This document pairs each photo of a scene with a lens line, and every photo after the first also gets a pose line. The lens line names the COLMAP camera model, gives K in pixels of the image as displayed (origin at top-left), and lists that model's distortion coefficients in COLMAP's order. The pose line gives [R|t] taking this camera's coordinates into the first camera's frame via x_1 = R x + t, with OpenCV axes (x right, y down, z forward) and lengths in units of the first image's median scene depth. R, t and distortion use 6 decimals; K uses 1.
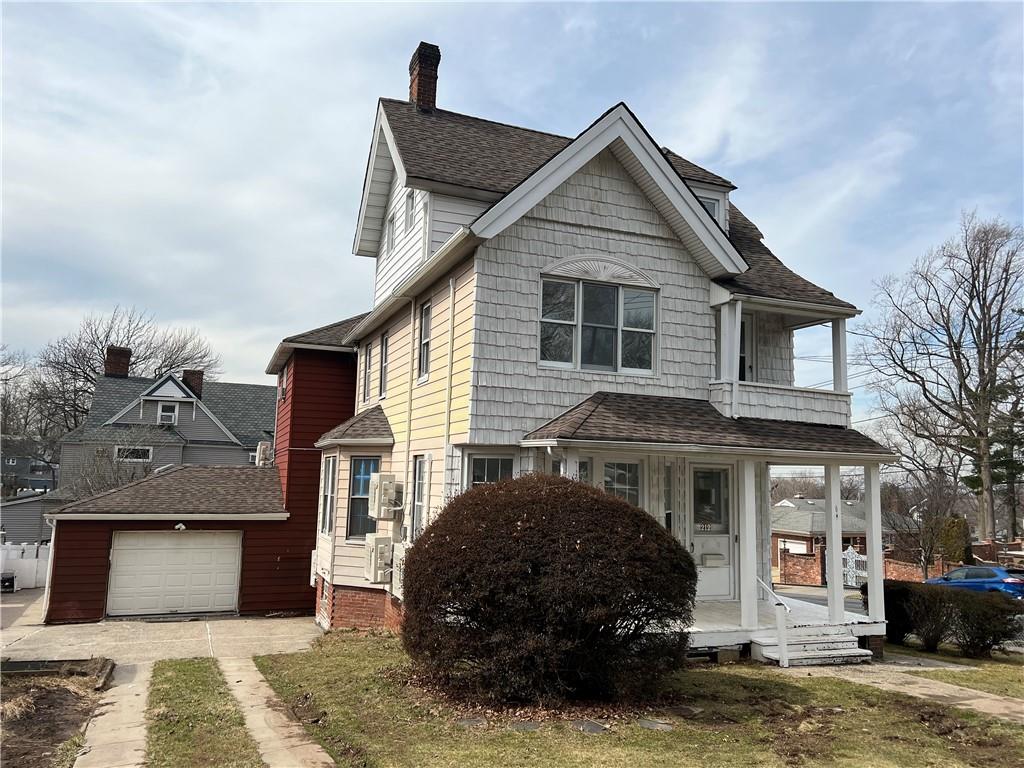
lens RADIAL K [[773.2, 0, 512.0], [0, 773.2, 384.0], [0, 0, 1]] dist [0.007748, -0.001019]
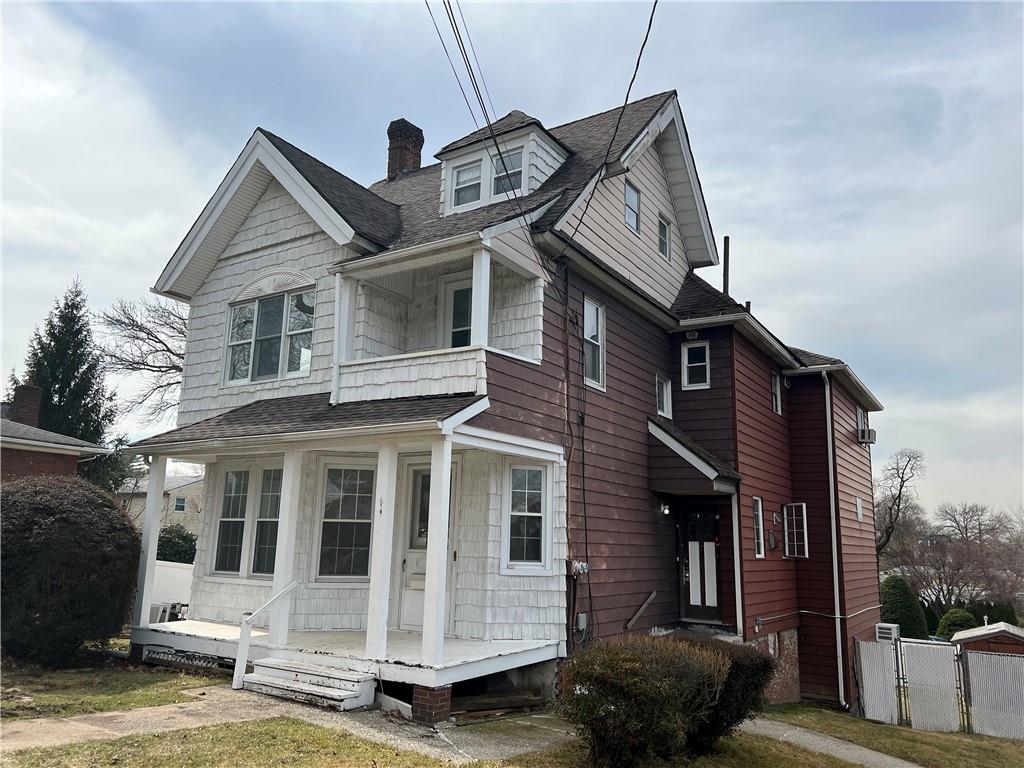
lens RADIAL K [[773.2, 0, 512.0], [0, 773.2, 384.0], [0, 0, 1]] dist [0.007748, -0.001019]
pose [[0.584962, -0.179625, -0.790920, 1.097594], [0.085390, 0.983387, -0.160182, 0.177616], [0.806553, 0.026163, 0.590582, 0.650650]]
